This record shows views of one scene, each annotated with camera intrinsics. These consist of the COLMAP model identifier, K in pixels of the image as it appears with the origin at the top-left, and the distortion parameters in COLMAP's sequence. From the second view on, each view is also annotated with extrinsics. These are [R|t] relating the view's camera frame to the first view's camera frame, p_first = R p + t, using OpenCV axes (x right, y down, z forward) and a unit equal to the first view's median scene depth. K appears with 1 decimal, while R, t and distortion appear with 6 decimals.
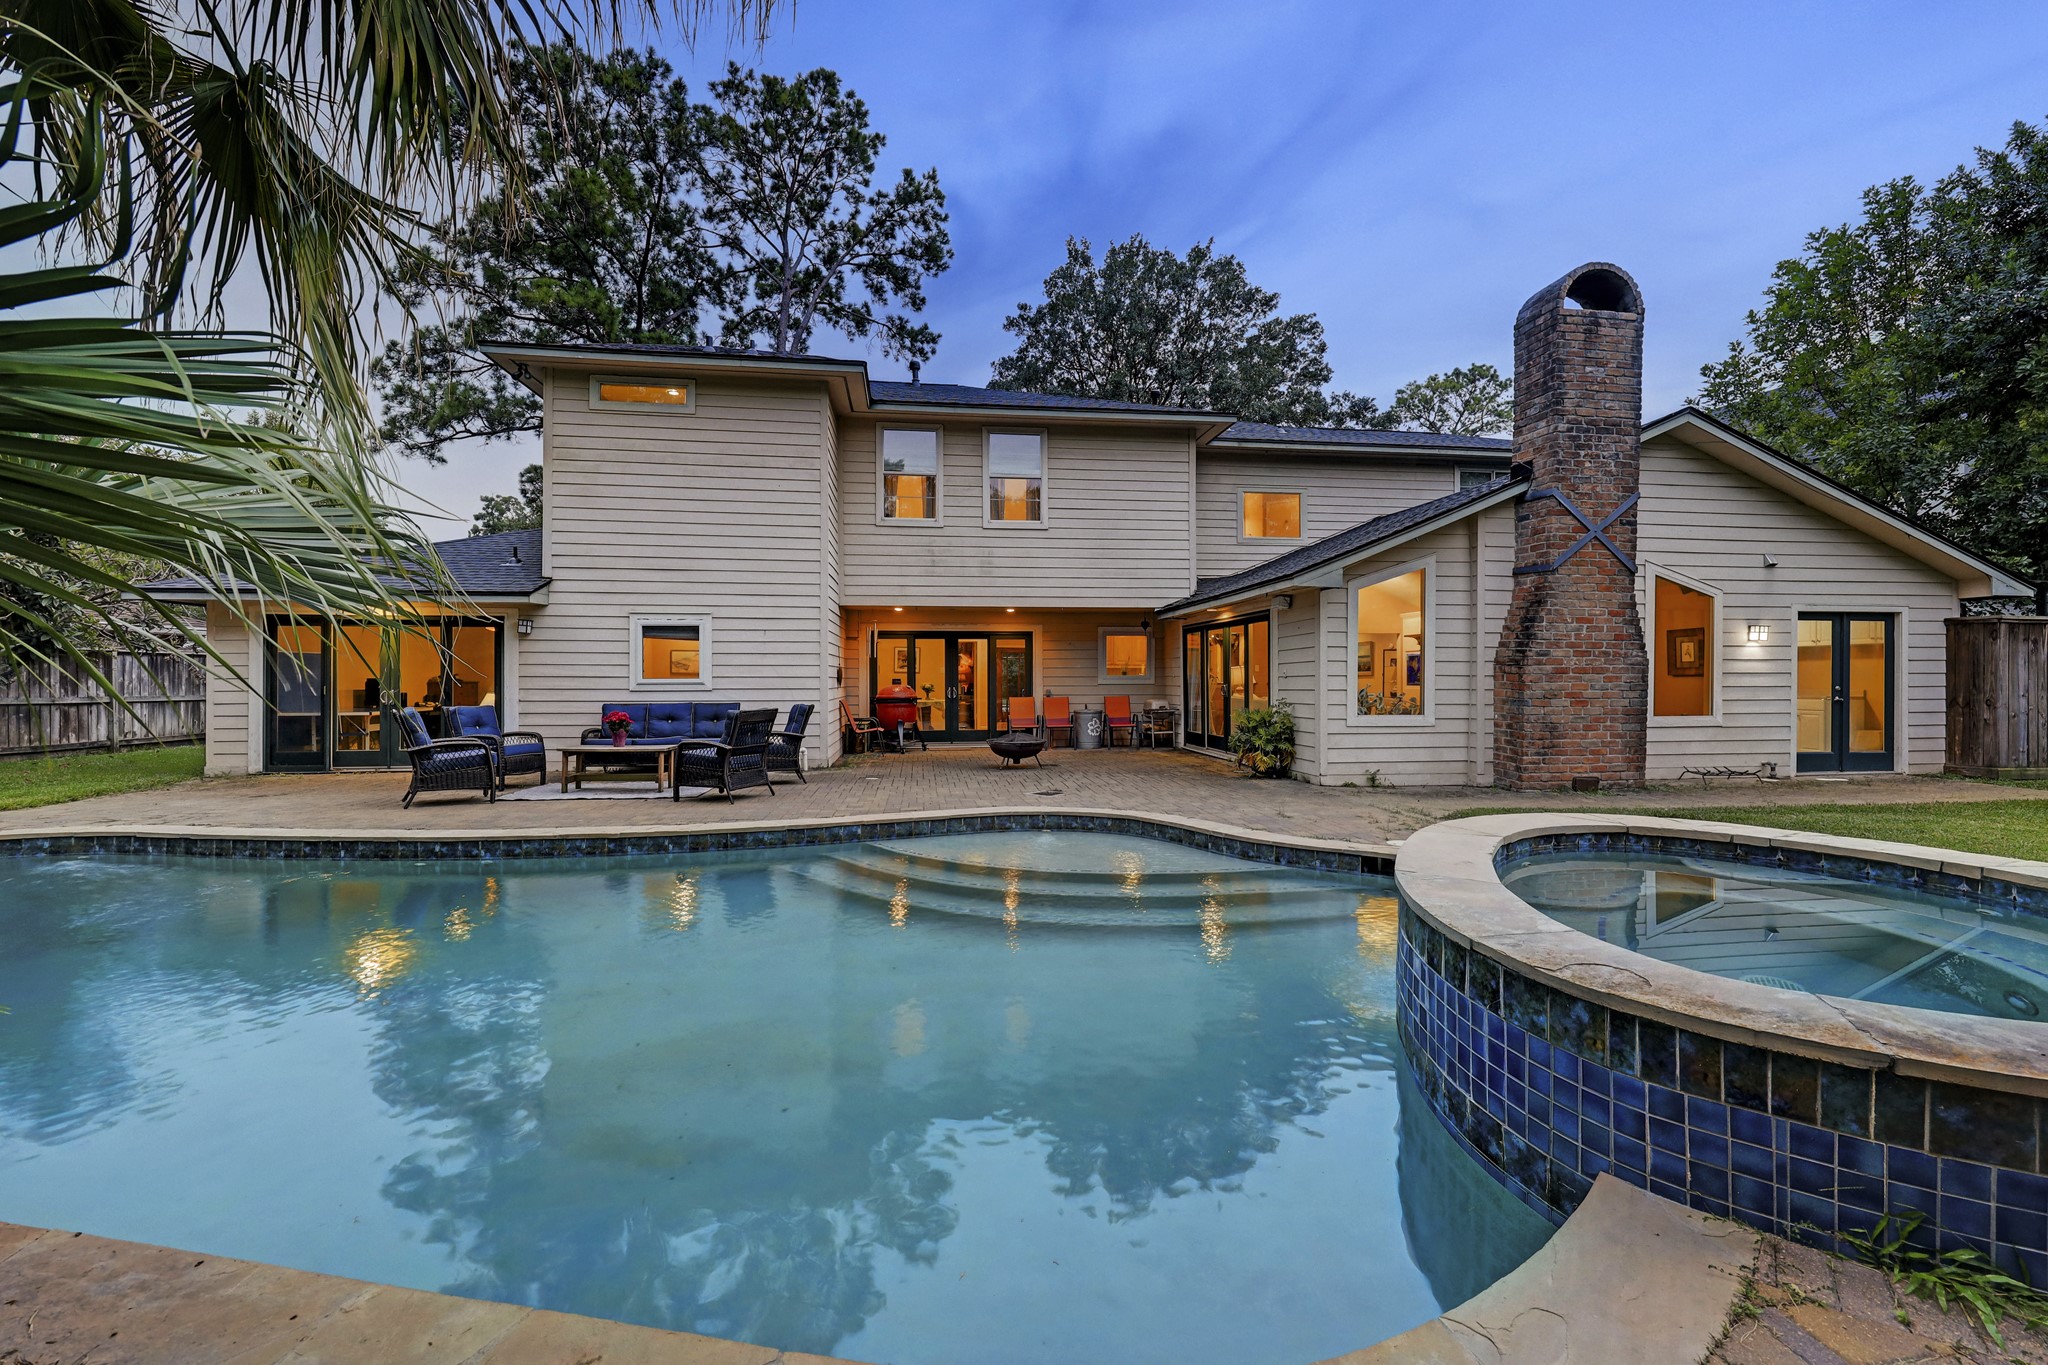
lens RADIAL K [[825.1, 0, 1020.7], [0, 825.1, 667.7], [0, 0, 1]] dist [0.003754, 0.000035]
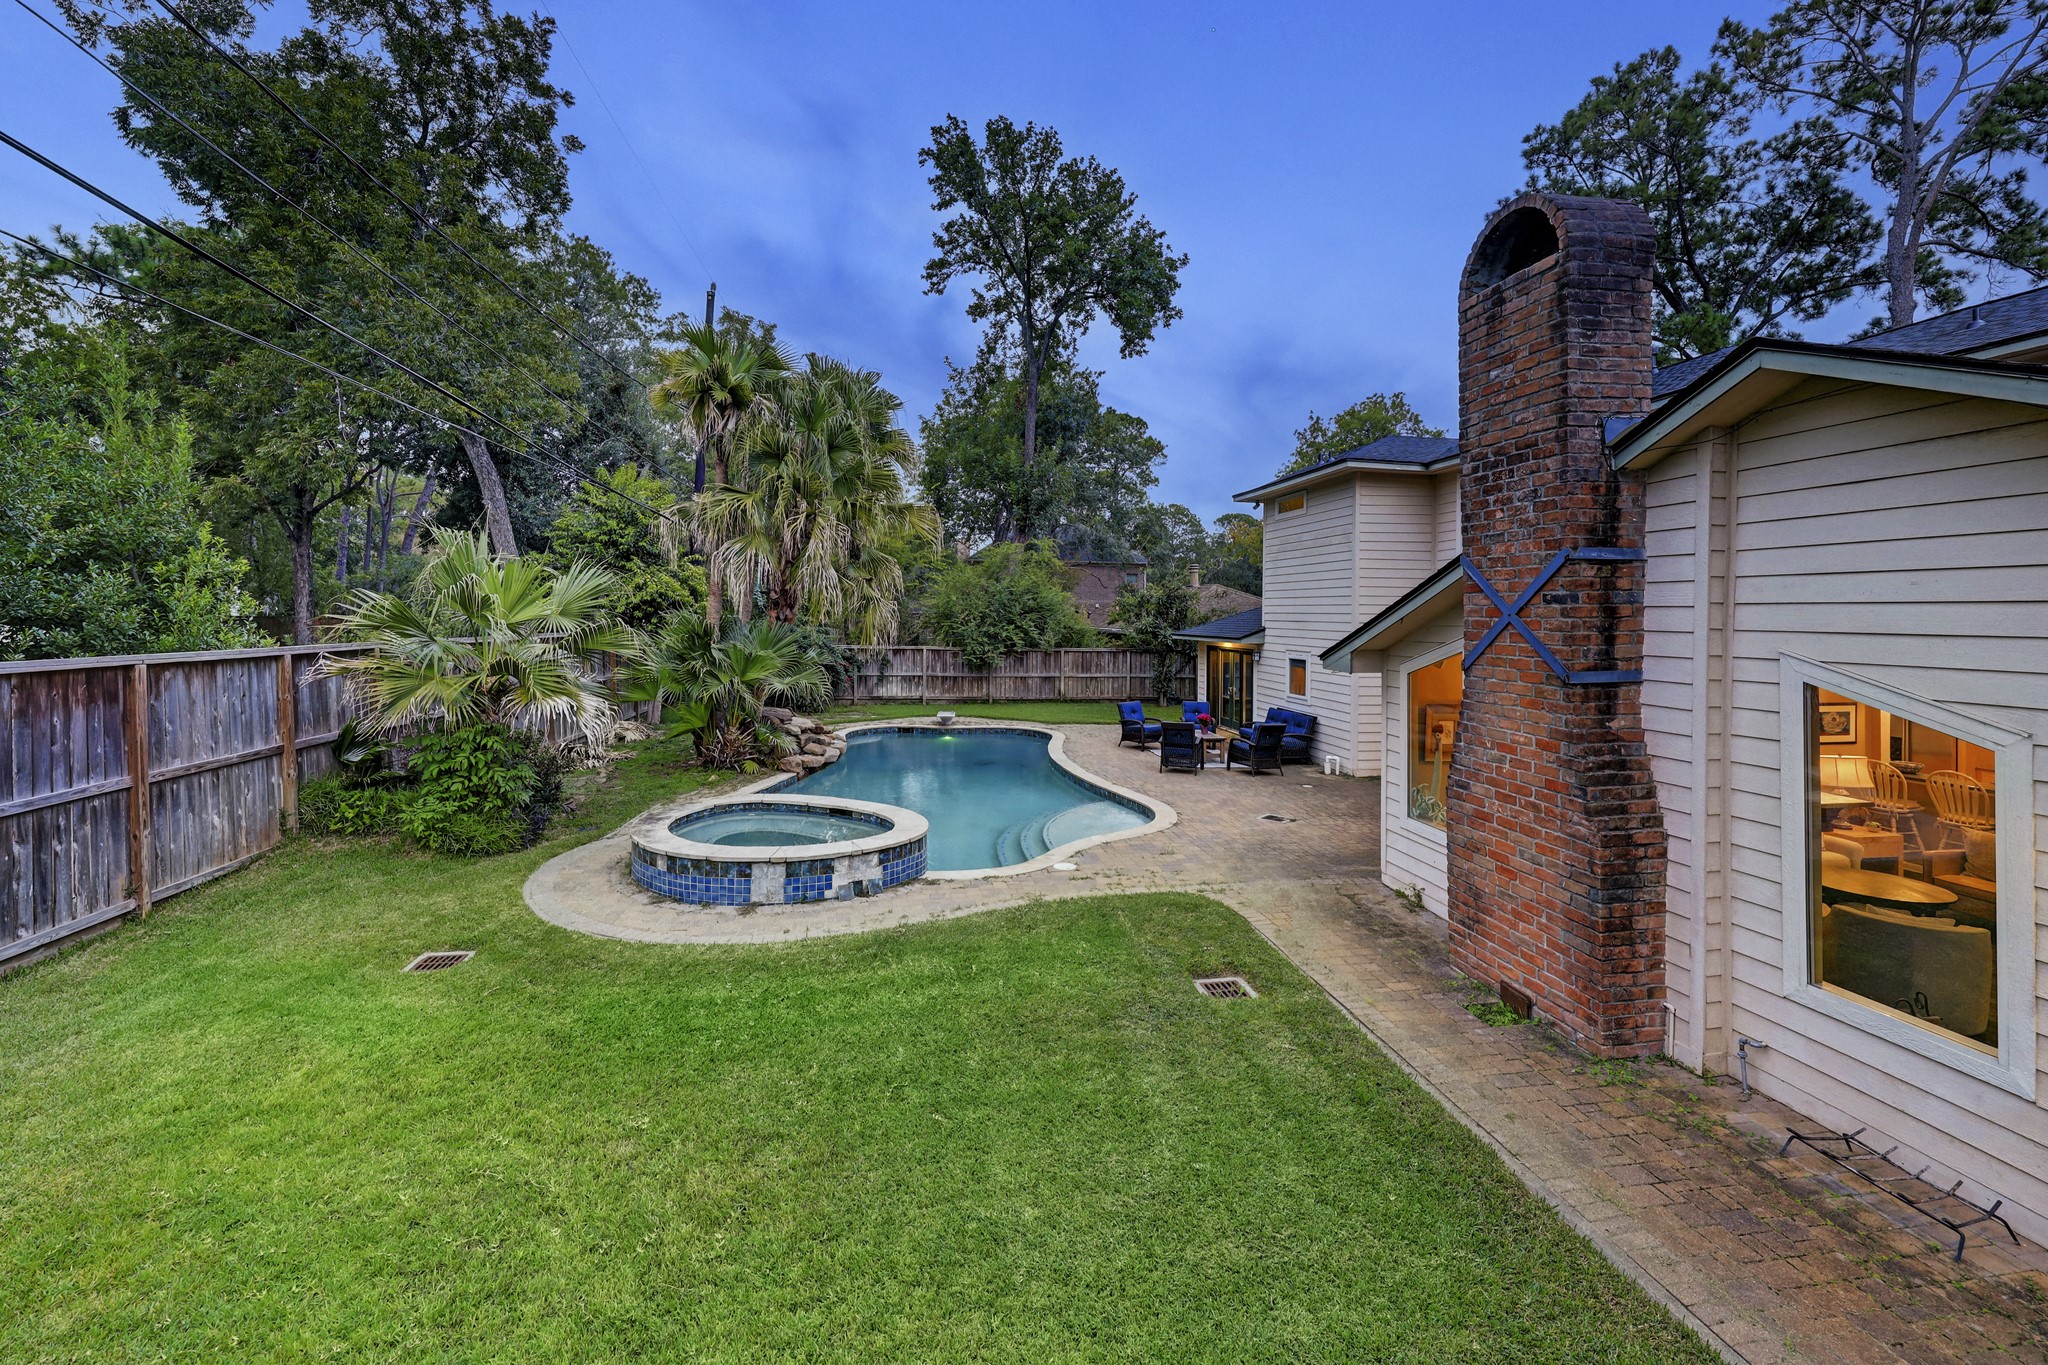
lens RADIAL K [[825.1, 0, 1038.3], [0, 825.1, 619.3], [0, 0, 1]] dist [0.003754, 0.000035]
pose [[0.035068, 0.005332, -0.999371, 1.326516], [-0.007454, 0.999959, 0.005074, -0.160812], [0.999357, 0.007271, 0.035106, 0.601394]]
